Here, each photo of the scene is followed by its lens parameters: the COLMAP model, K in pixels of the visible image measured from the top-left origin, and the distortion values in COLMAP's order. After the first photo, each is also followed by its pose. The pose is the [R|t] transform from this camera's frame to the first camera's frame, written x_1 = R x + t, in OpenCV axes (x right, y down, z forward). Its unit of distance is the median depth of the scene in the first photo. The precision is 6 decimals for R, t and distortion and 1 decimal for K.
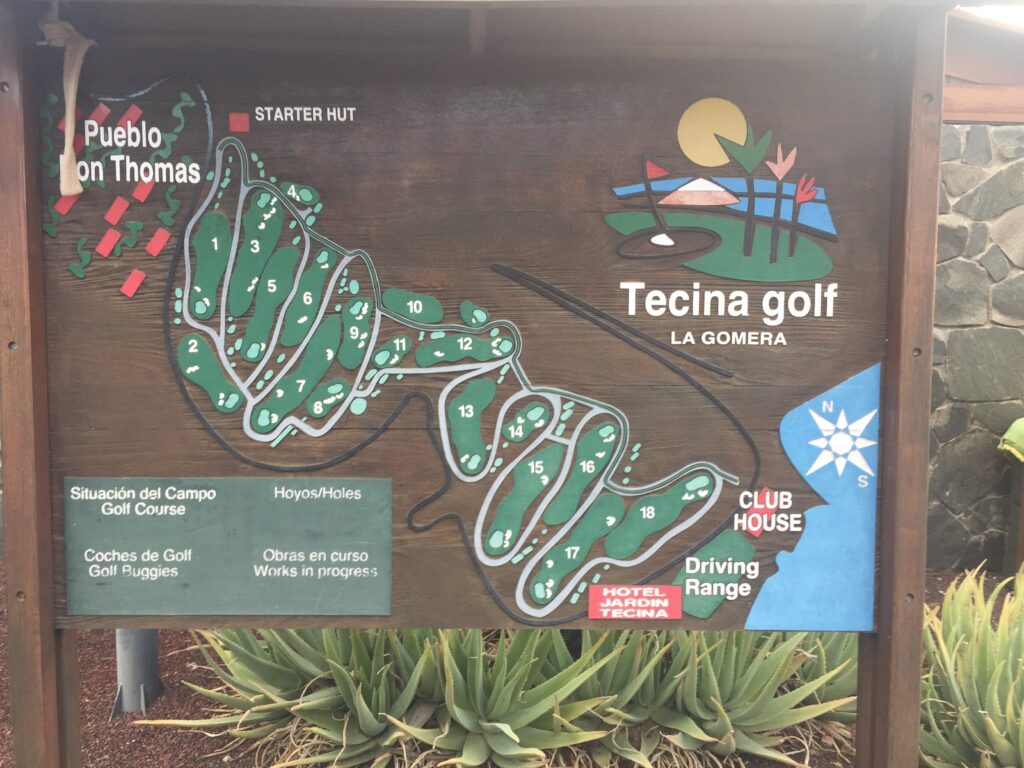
lens RADIAL K [[873.3, 0, 511.6], [0, 873.3, 383.0], [0, 0, 1]] dist [0.009026, 0.008667]
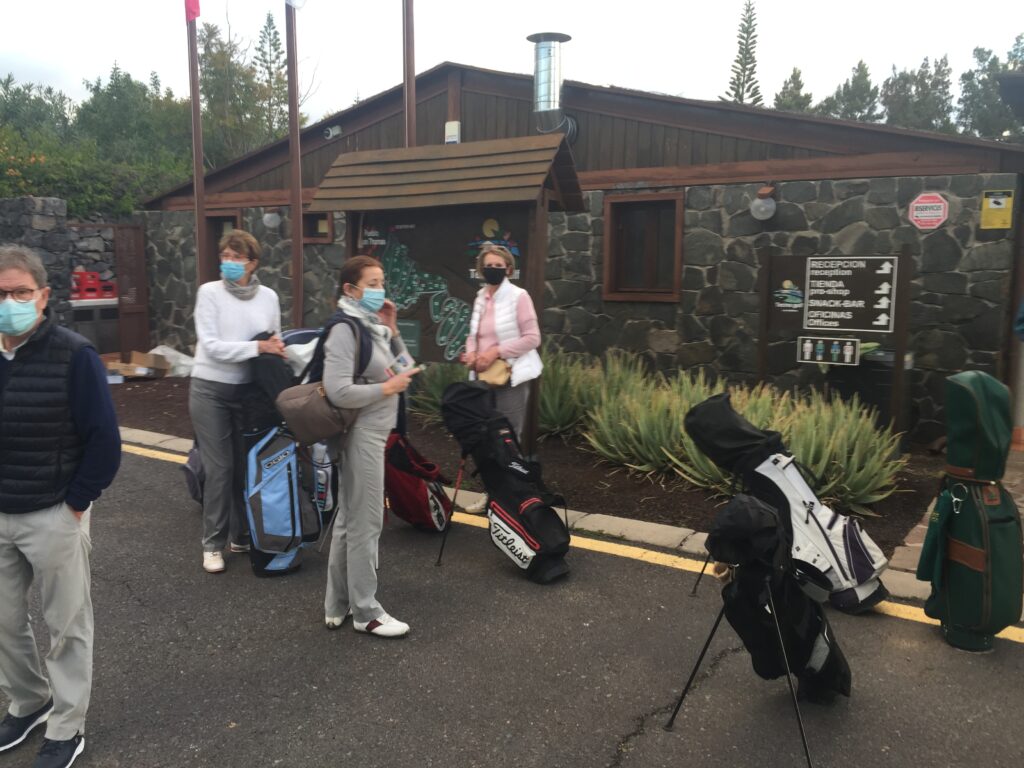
lens RADIAL K [[873.3, 0, 512.3], [0, 873.3, 384.3], [0, 0, 1]] dist [0.009026, 0.008667]
pose [[0.818250, 0.076515, -0.569747, 2.393074], [-0.063349, 0.997068, 0.042923, 0.197202], [0.571361, 0.000971, 0.820698, -1.907853]]
